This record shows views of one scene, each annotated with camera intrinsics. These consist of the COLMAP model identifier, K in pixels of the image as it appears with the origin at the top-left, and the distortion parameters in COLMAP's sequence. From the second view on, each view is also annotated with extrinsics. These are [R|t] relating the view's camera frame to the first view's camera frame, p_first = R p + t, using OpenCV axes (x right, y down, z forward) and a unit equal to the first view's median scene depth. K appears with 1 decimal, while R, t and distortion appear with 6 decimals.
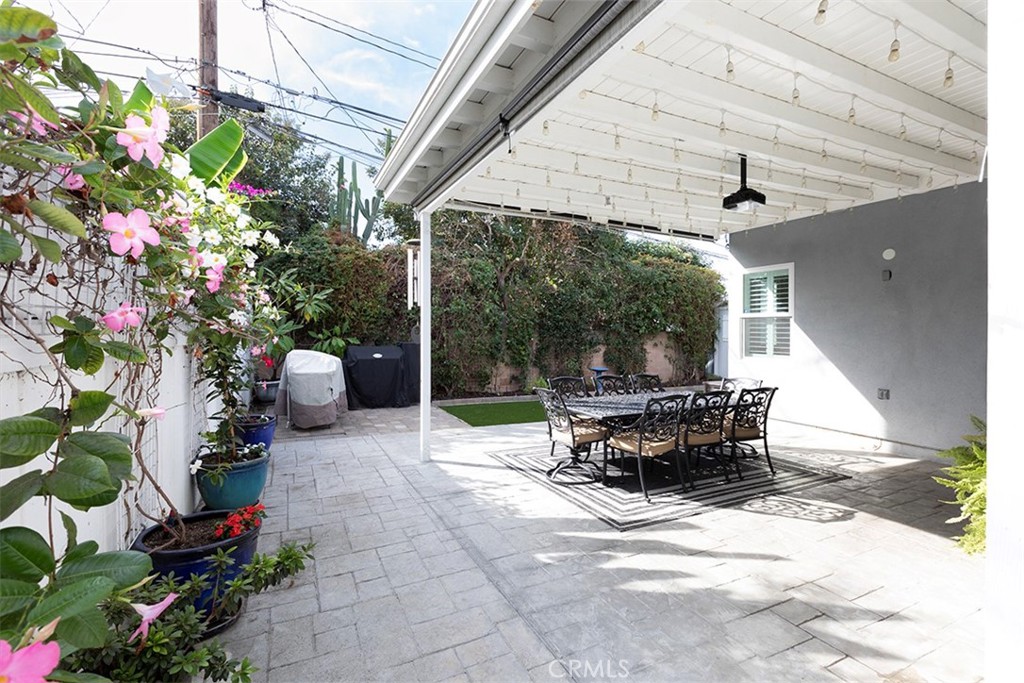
lens RADIAL K [[464.6, 0, 510.2], [0, 464.6, 339.3], [0, 0, 1]] dist [0.000727, 0.000938]
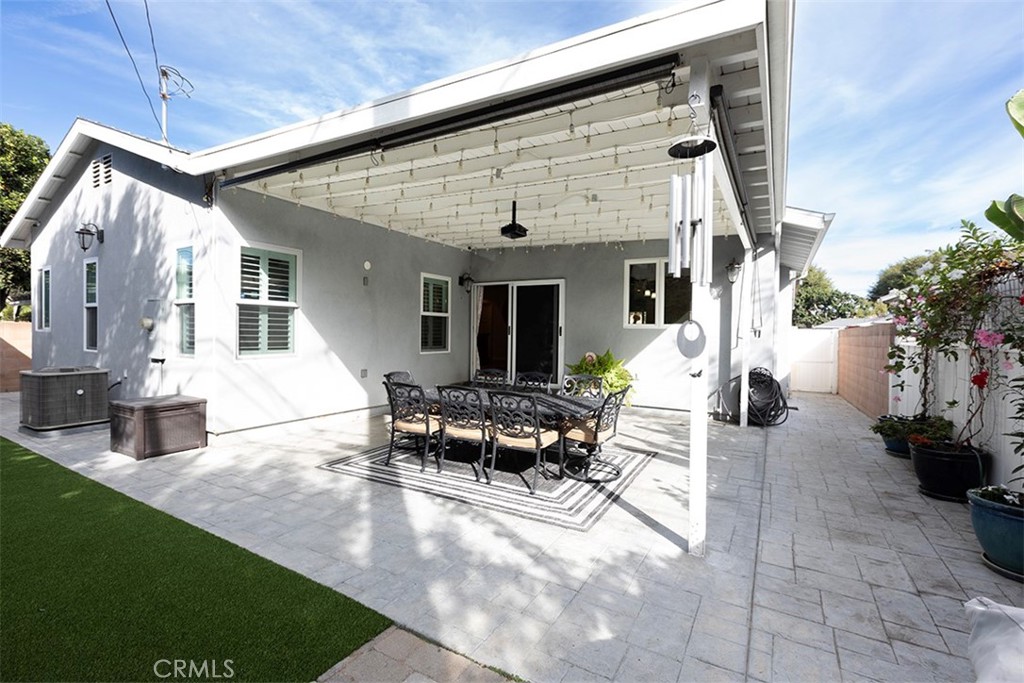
lens RADIAL K [[464.6, 0, 510.4], [0, 464.6, 334.8], [0, 0, 1]] dist [0.000727, 0.000938]
pose [[-0.568496, -0.024925, 0.822309, -0.528873], [-0.007465, 0.999656, 0.025140, -0.026737], [-0.822652, 0.008154, -0.568486, 1.542255]]
